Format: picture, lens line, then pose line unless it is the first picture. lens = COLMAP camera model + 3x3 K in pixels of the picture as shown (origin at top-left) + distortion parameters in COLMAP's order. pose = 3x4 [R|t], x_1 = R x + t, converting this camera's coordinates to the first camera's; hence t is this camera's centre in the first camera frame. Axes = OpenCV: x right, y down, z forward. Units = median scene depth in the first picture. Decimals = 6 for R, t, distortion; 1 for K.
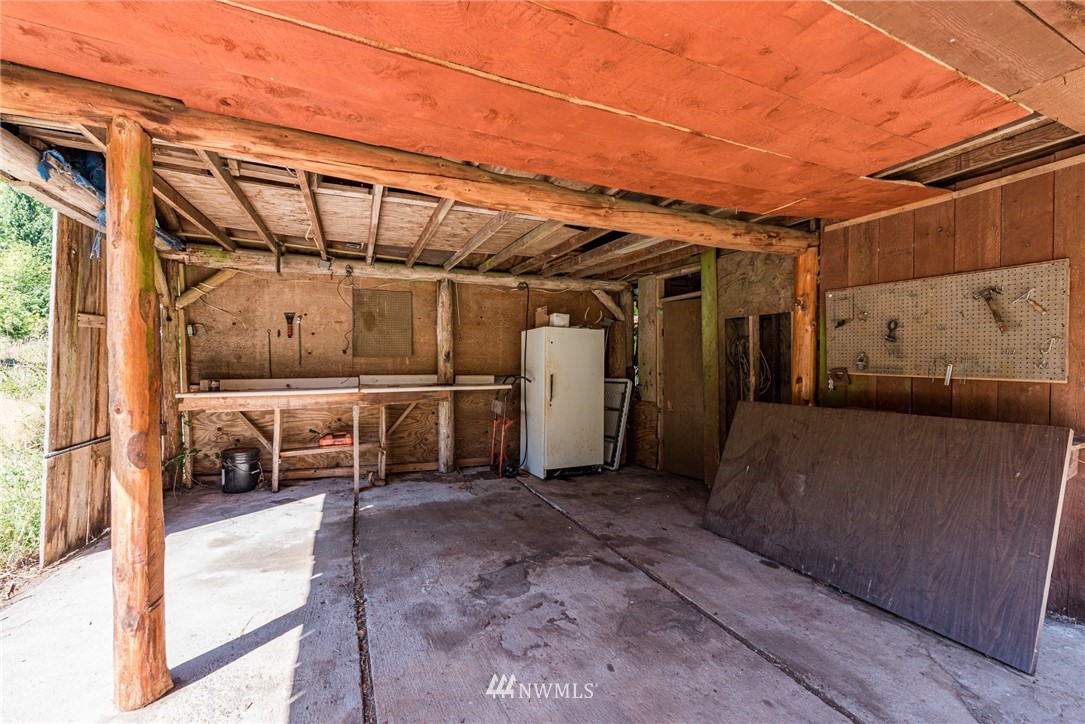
lens RADIAL K [[427.9, 0, 543.3], [0, 427.9, 359.3], [0, 0, 1]] dist [0.003489, 0.000017]
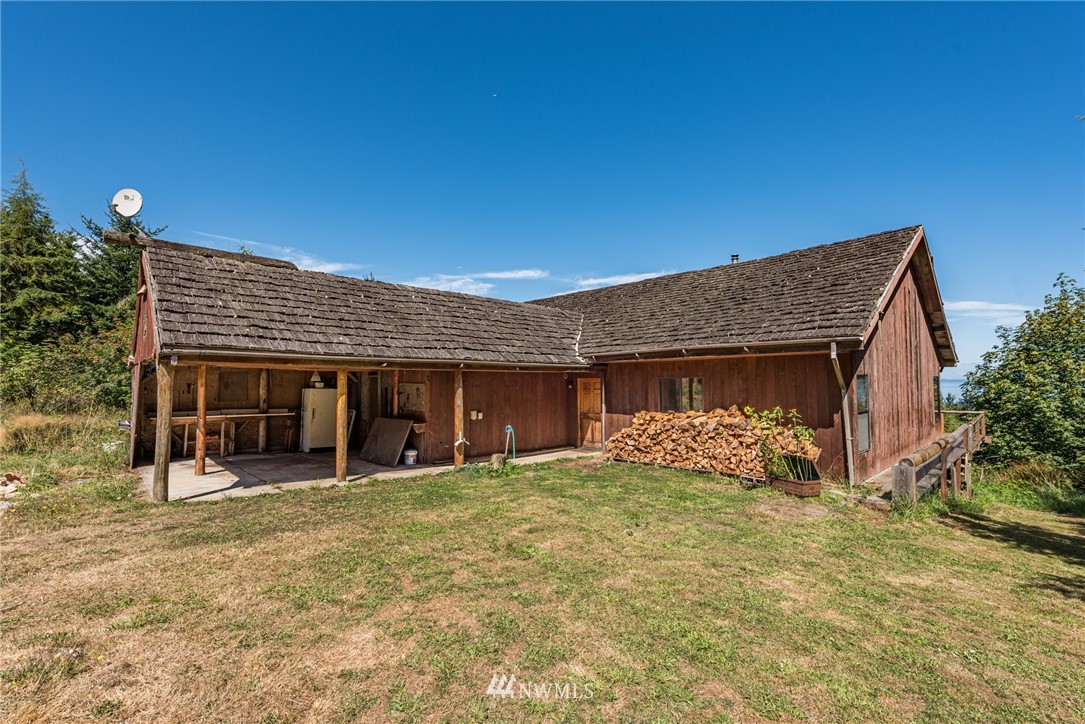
lens RADIAL K [[466.1, 0, 542.9], [0, 466.1, 364.1], [0, 0, 1]] dist [-0.000607, 0.000059]
pose [[0.941352, 0.022903, 0.336648, 0.329371], [-0.007388, 0.998854, -0.047296, -0.094955], [-0.337346, 0.042035, 0.940442, -1.830828]]
